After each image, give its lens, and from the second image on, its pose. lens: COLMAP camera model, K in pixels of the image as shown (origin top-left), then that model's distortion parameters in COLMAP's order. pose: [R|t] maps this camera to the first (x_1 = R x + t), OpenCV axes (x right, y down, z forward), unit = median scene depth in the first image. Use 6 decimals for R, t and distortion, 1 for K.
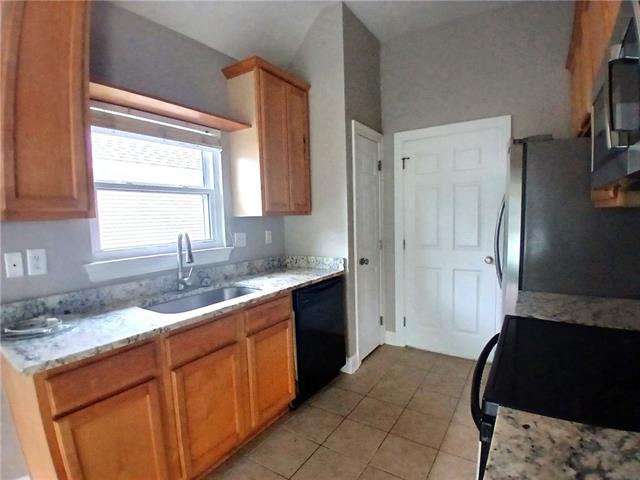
lens RADIAL K [[319.4, 0, 324.3], [0, 319.4, 244.8], [0, 0, 1]] dist [-0.000153, -0.042785]
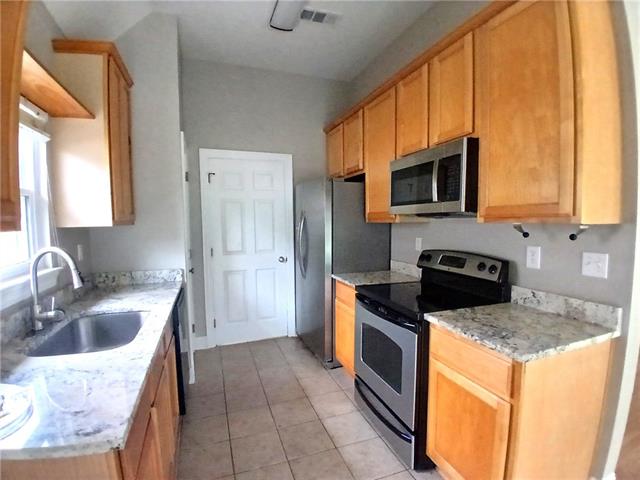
lens RADIAL K [[319.4, 0, 324.3], [0, 319.4, 244.8], [0, 0, 1]] dist [-0.000153, -0.042785]
pose [[0.601328, -0.041794, 0.797909, -0.453062], [0.063938, 0.997946, 0.004086, -0.008084], [-0.796440, 0.048560, 0.602765, 0.048960]]
